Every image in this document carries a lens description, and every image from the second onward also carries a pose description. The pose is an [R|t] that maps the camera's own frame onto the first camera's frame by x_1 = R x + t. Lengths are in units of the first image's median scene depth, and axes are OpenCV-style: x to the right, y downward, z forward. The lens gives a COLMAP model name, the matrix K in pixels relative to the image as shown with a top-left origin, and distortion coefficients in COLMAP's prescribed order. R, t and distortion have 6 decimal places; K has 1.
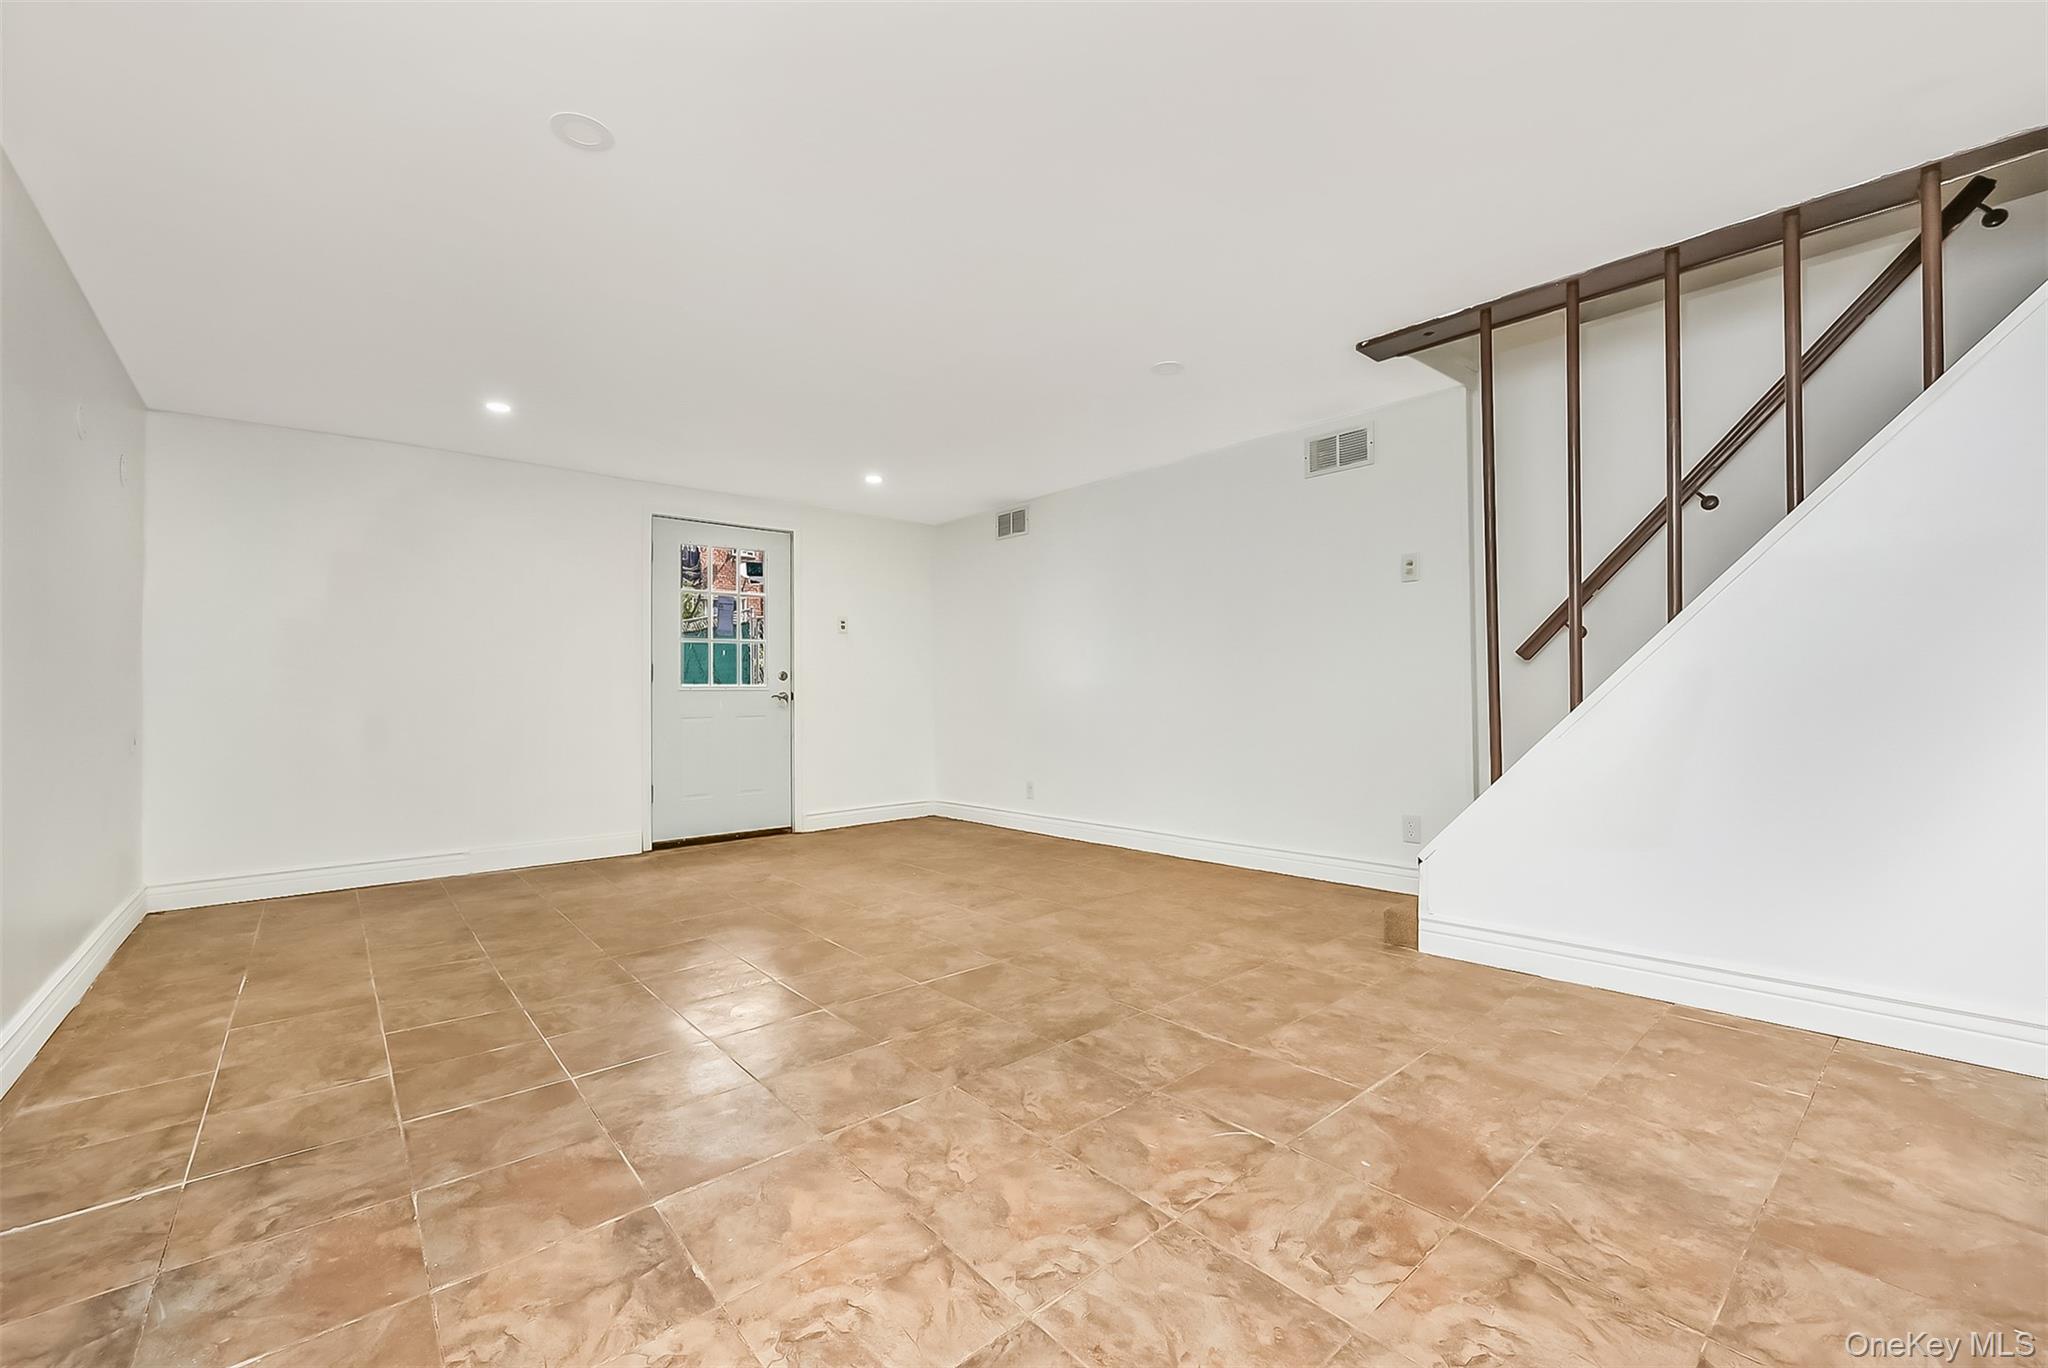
lens RADIAL K [[835.0, 0, 1026.1], [0, 835.0, 687.2], [0, 0, 1]] dist [-0.000785, 0.000040]
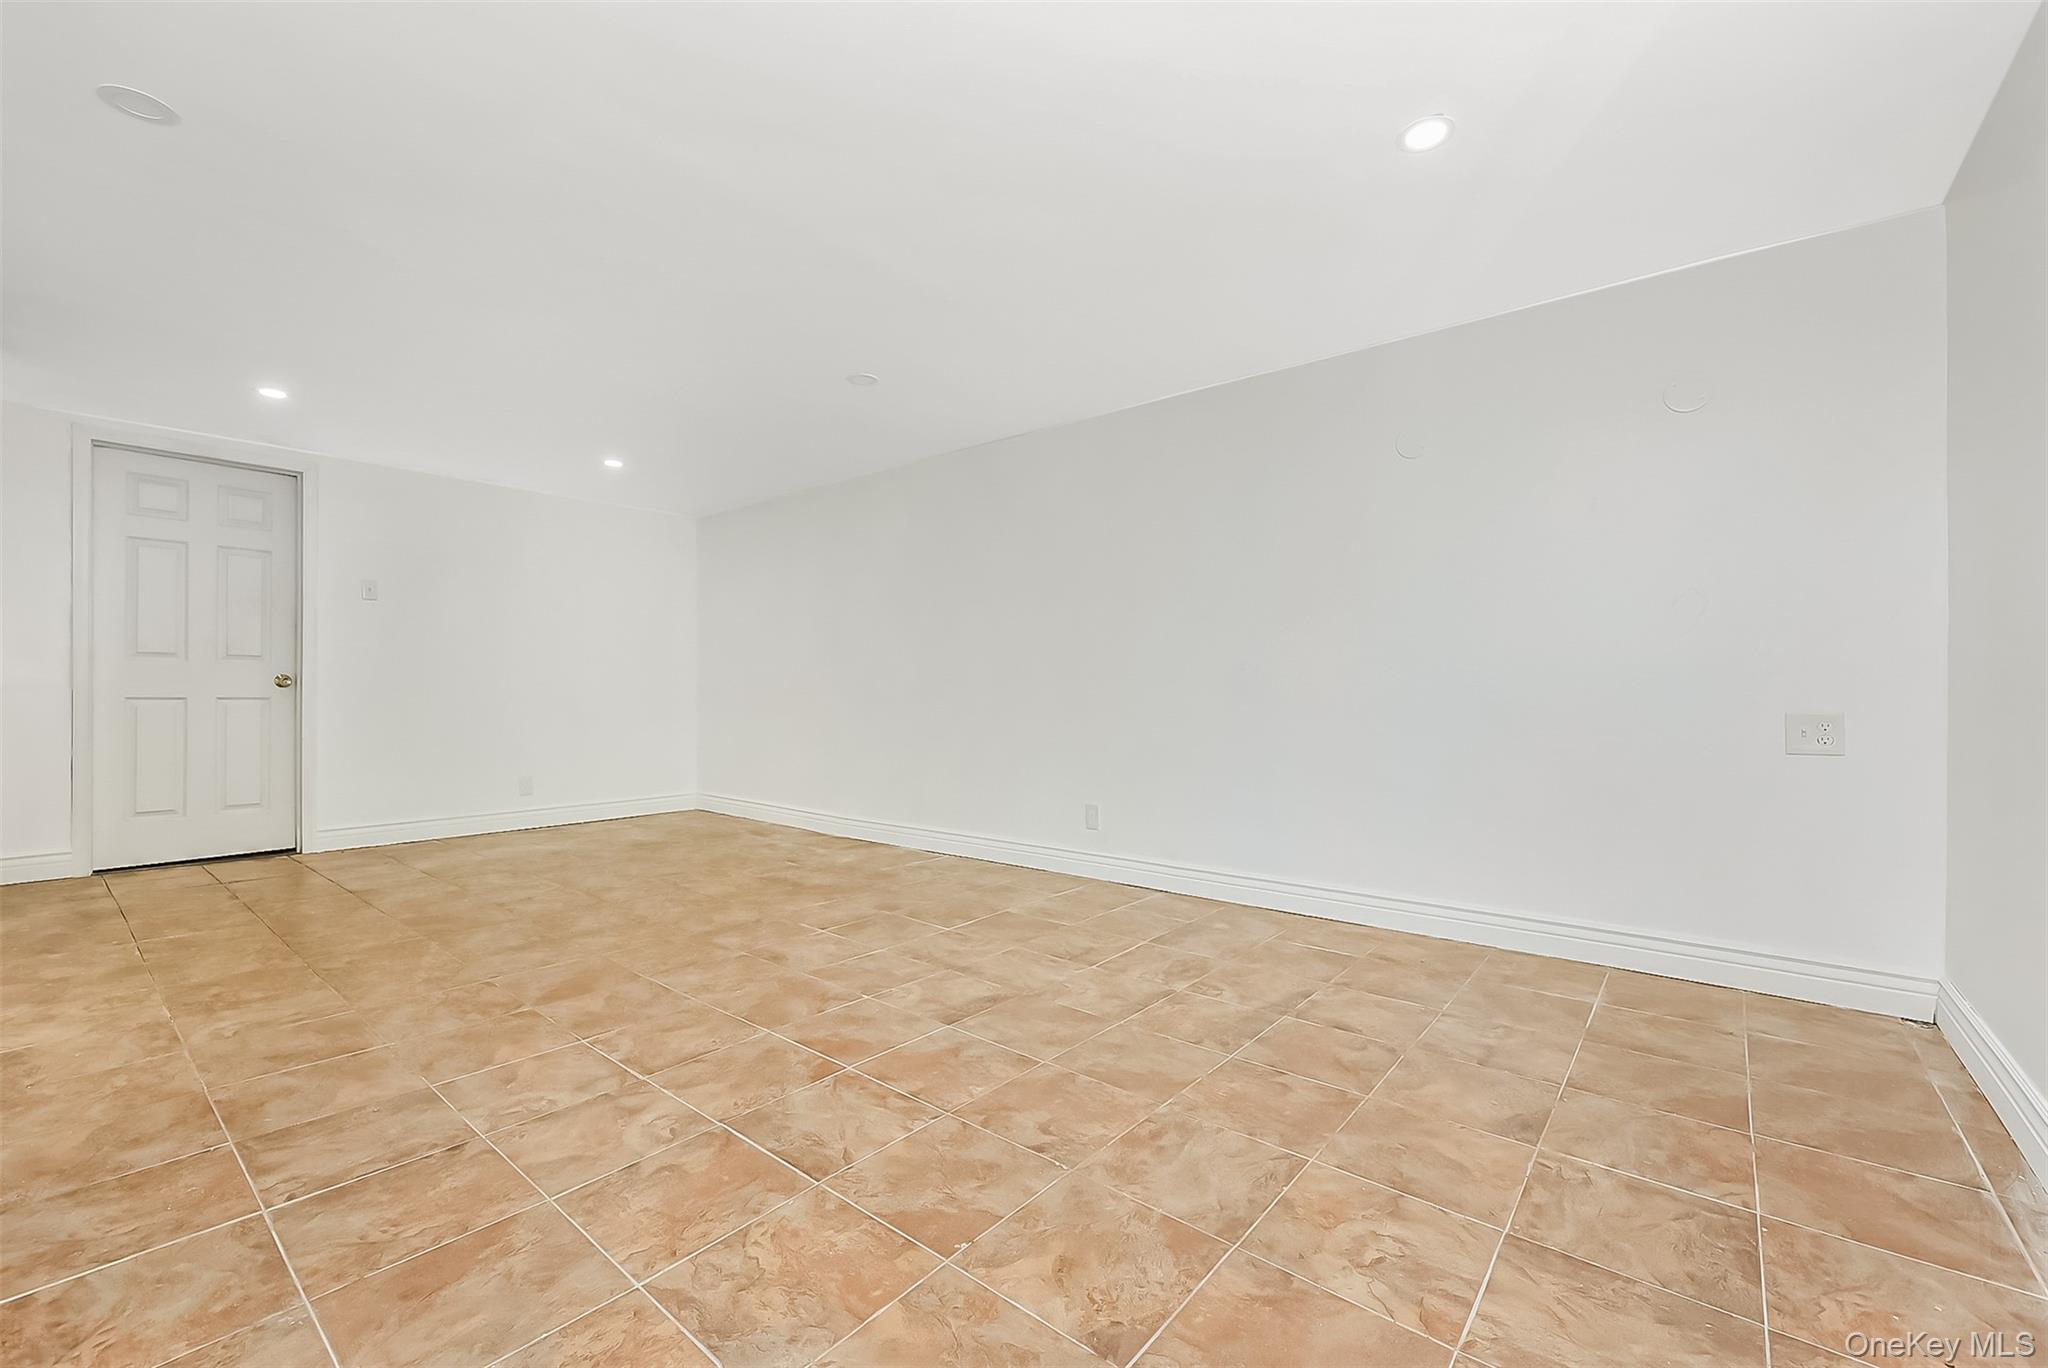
lens RADIAL K [[835.0, 0, 1022.4], [0, 835.0, 687.6], [0, 0, 1]] dist [-0.000785, 0.000040]
pose [[-0.984680, 0.009745, -0.174100, -0.388925], [0.011100, 0.999915, -0.006814, 0.025645], [0.174019, -0.008642, -0.984704, 2.021416]]
